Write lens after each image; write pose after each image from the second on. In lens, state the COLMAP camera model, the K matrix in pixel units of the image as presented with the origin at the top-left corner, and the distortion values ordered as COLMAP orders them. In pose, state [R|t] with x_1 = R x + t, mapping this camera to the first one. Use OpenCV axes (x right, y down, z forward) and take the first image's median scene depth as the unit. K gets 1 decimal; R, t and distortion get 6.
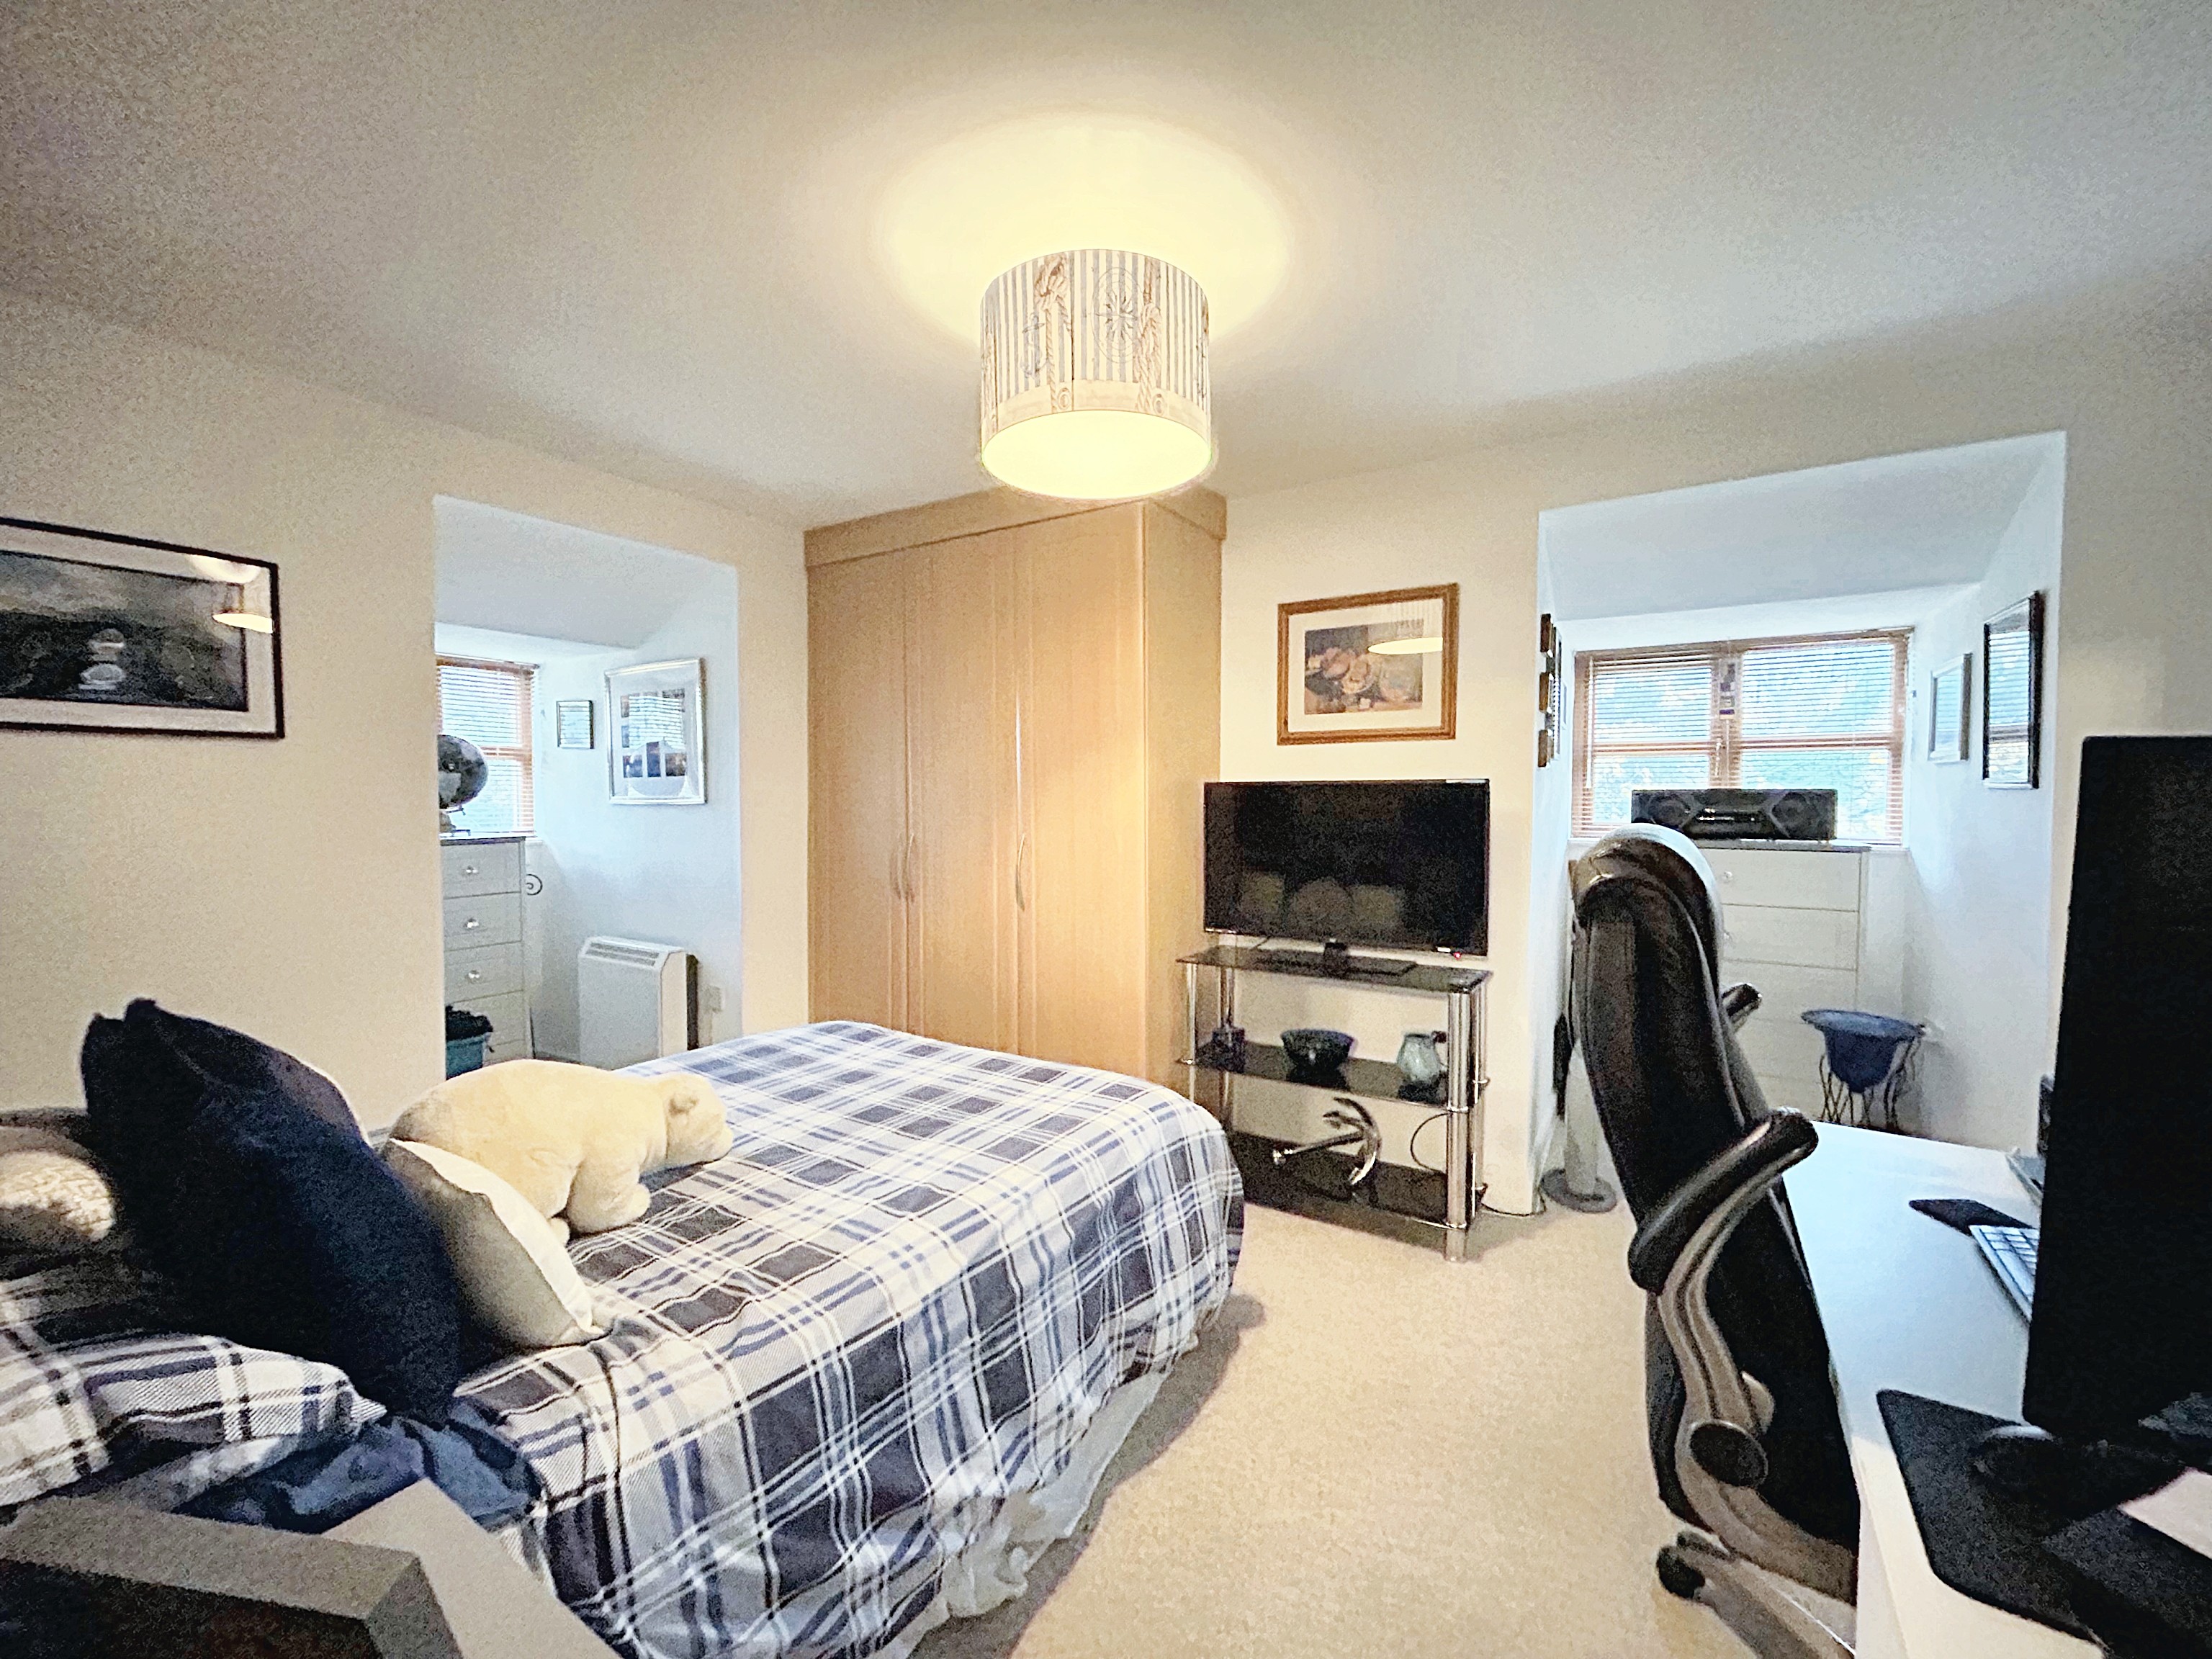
lens RADIAL K [[895.8, 0, 1110.1], [0, 895.8, 831.6], [0, 0, 1]] dist [0.000463, -0.000544]
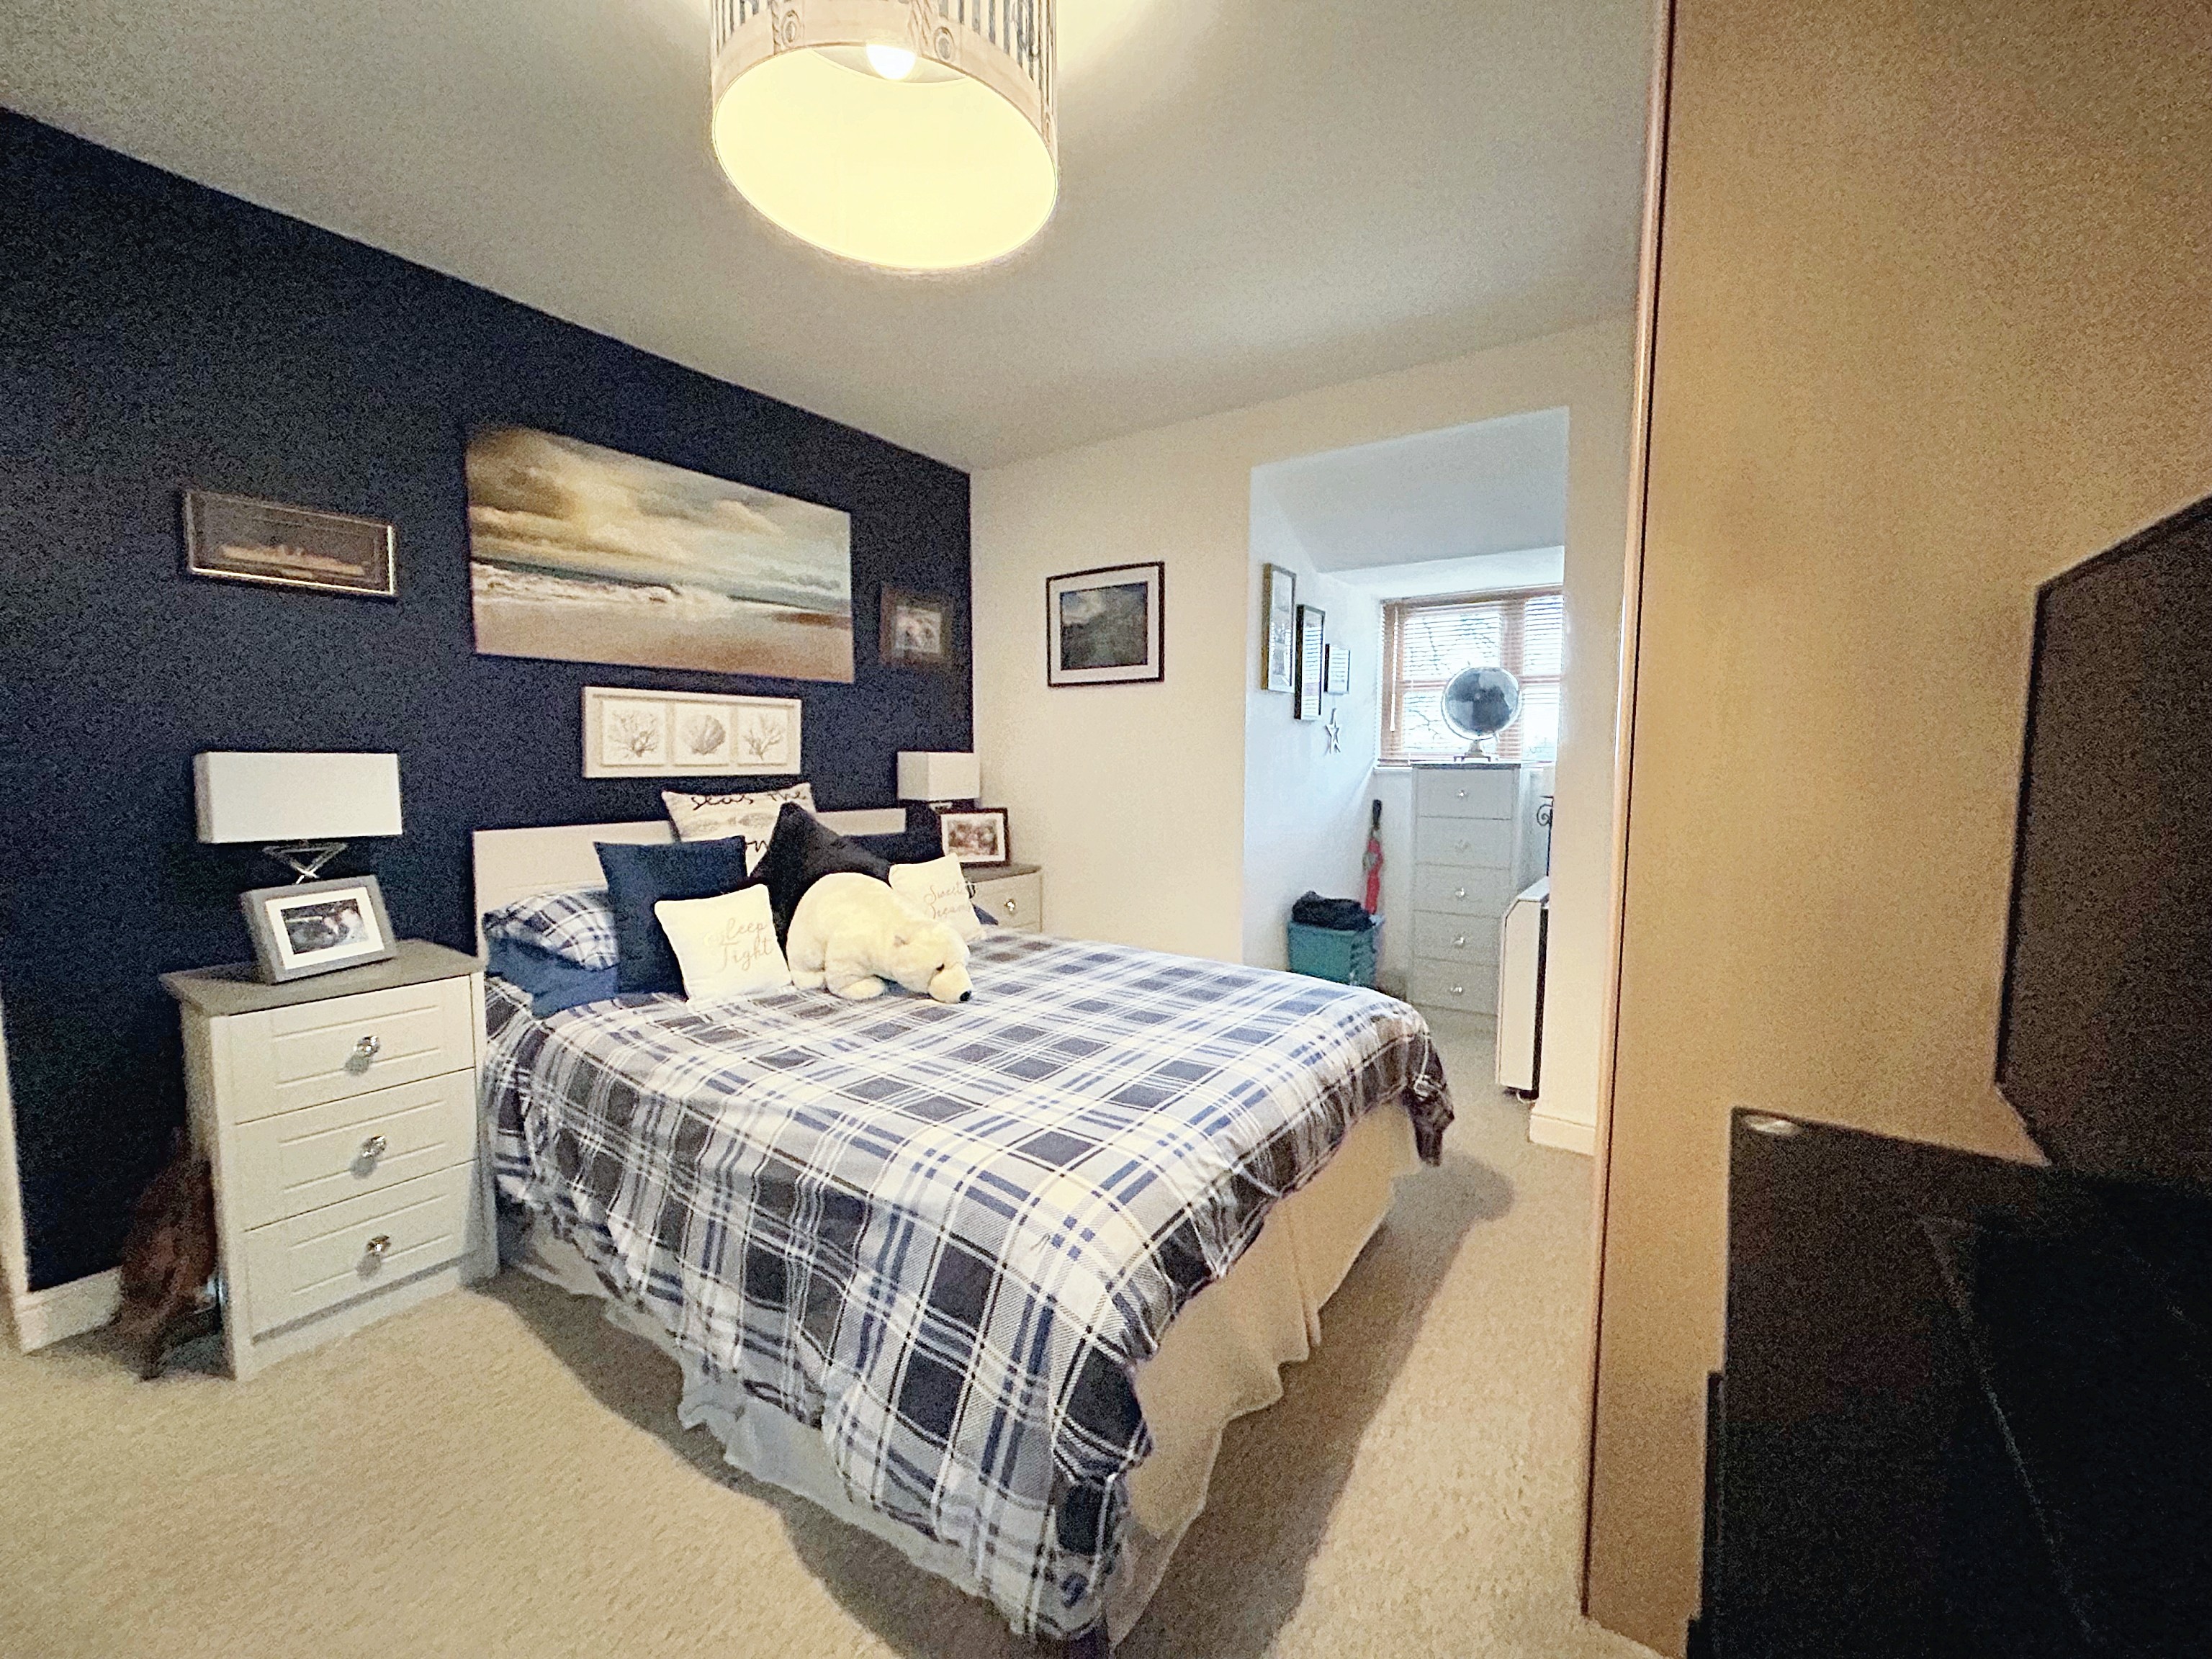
lens RADIAL K [[895.8, 0, 1106.9], [0, 895.8, 827.6], [0, 0, 1]] dist [0.000463, -0.000544]
pose [[-0.056083, 0.084800, -0.994818, 0.684049], [-0.038569, 0.995459, 0.087029, 0.014190], [0.997681, 0.043250, -0.052558, 1.182573]]
